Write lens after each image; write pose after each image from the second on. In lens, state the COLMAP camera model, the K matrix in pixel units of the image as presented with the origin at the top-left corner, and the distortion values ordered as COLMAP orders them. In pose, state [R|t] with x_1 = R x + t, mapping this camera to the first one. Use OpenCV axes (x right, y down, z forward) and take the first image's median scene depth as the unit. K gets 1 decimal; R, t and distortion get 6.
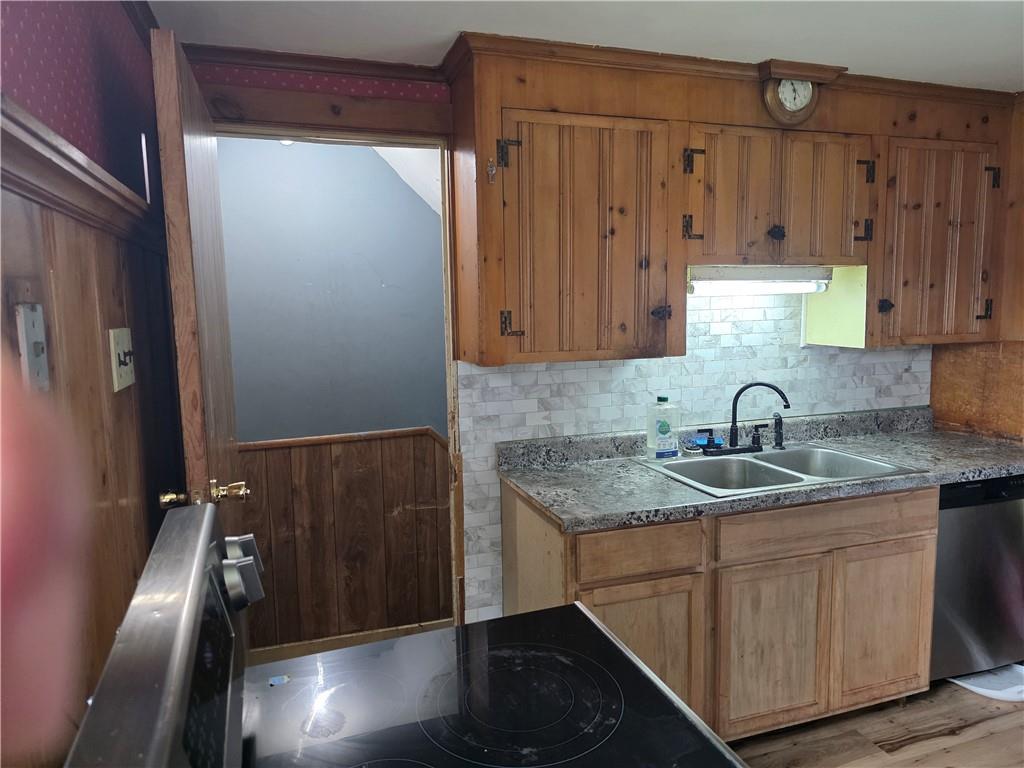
lens RADIAL K [[693.1, 0, 515.9], [0, 693.1, 387.8], [0, 0, 1]] dist [0.037611, -0.031514]
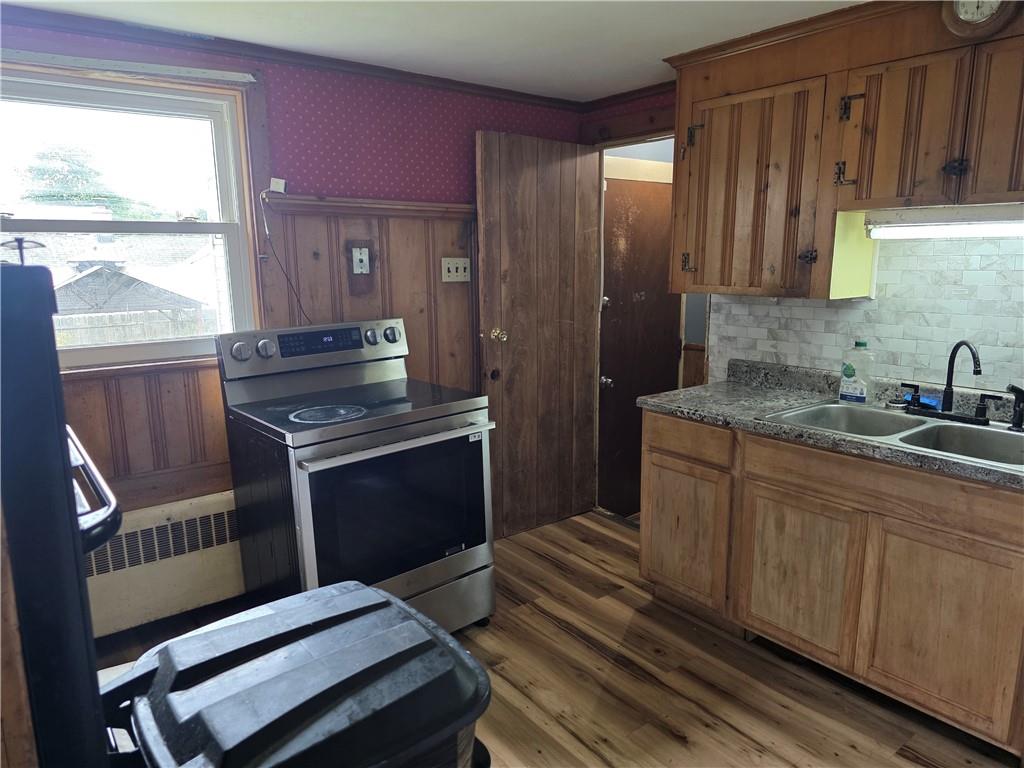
lens RADIAL K [[693.1, 0, 506.9], [0, 693.1, 390.6], [0, 0, 1]] dist [0.037611, -0.031514]
pose [[0.325738, 0.196932, -0.924723, 1.050542], [-0.114715, 0.979073, 0.168098, -0.030923], [0.938475, 0.051324, 0.341512, 0.182820]]
